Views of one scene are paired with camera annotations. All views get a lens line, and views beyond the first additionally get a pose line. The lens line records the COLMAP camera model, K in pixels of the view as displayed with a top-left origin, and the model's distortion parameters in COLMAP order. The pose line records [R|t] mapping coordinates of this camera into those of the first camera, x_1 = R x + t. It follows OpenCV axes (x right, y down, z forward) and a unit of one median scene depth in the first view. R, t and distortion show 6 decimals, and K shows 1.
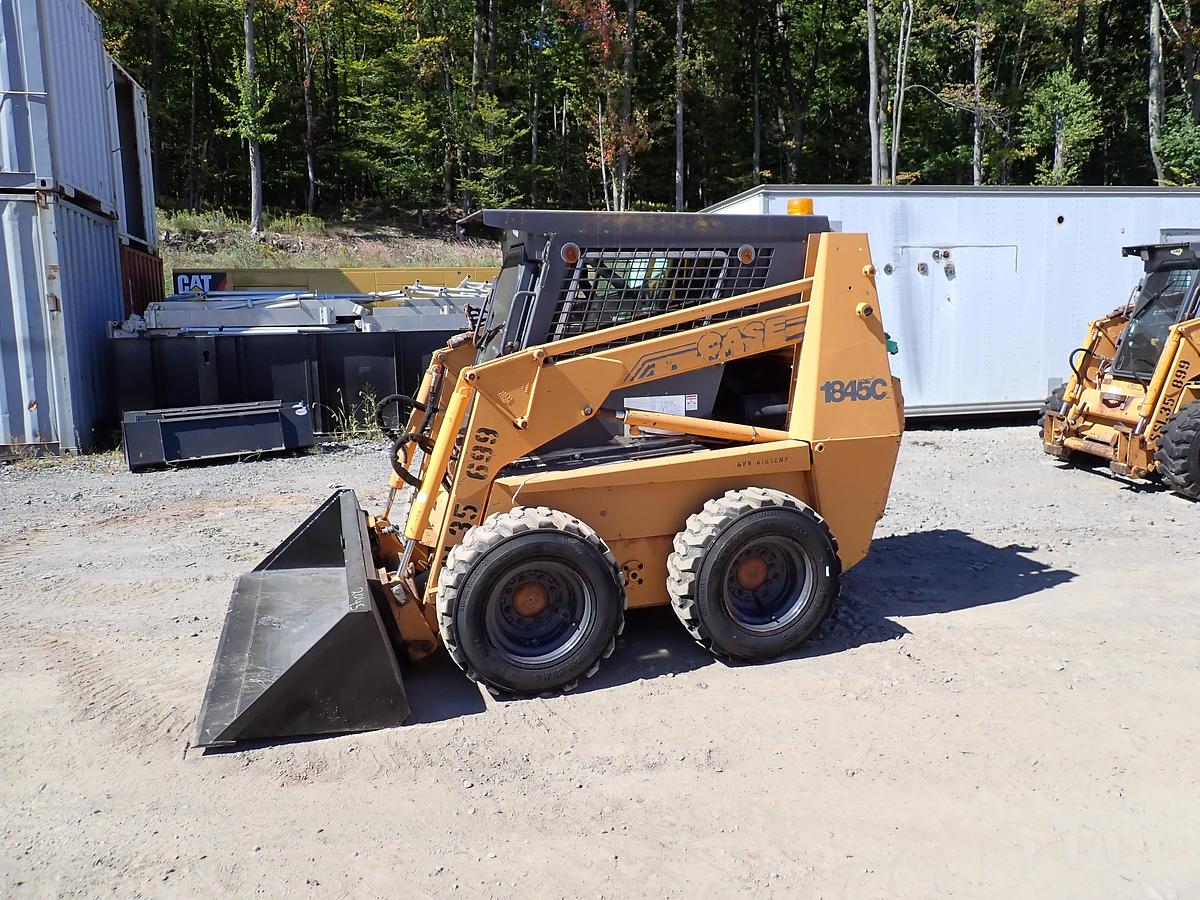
lens RADIAL K [[878.7, 0, 597.3], [0, 878.7, 449.4], [0, 0, 1]] dist [0.010175, -0.005547]
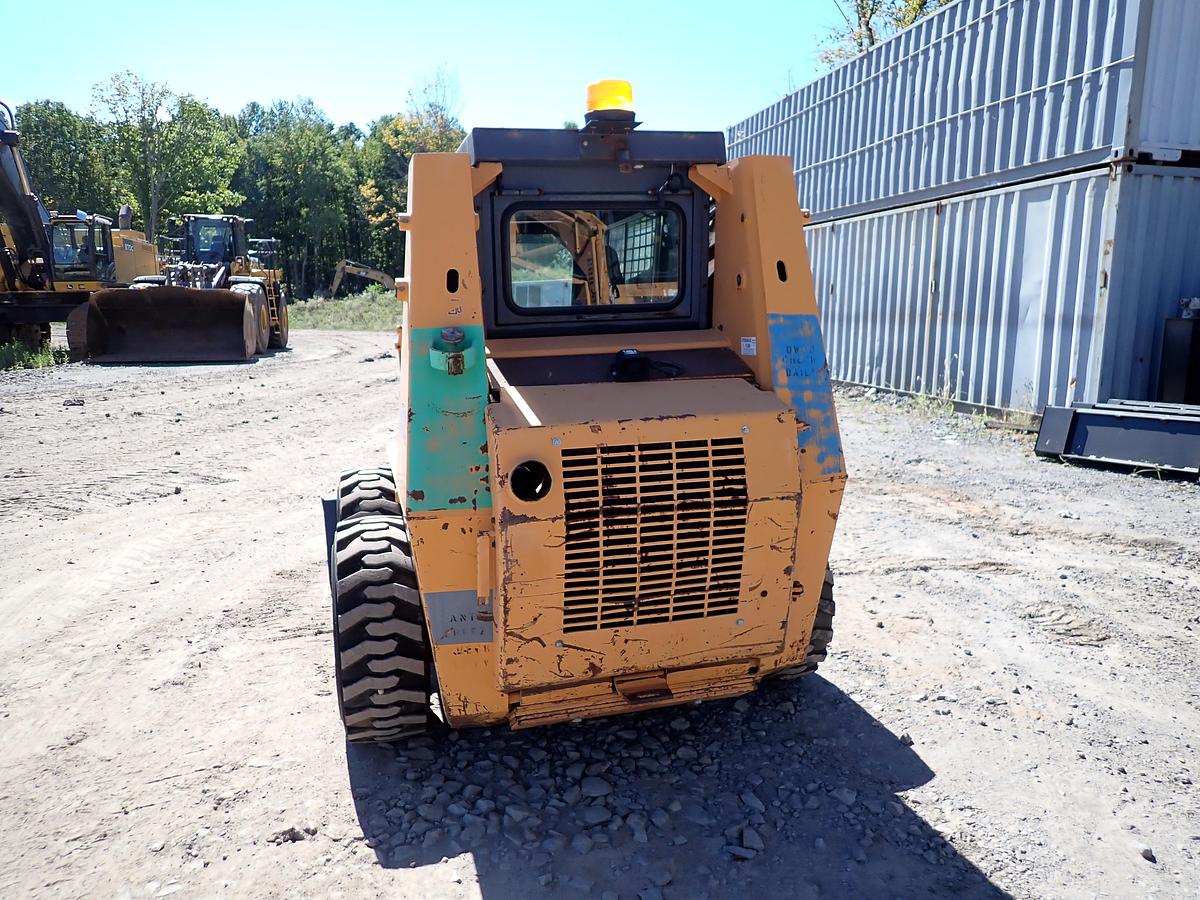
lens RADIAL K [[878.7, 0, 594.6], [0, 878.7, 443.6], [0, 0, 1]] dist [0.010175, -0.005547]
pose [[-0.041402, 0.170140, -0.984550, 0.901889], [-0.149589, 0.973233, 0.174474, -0.179052], [0.987881, 0.154502, -0.014842, 1.156147]]
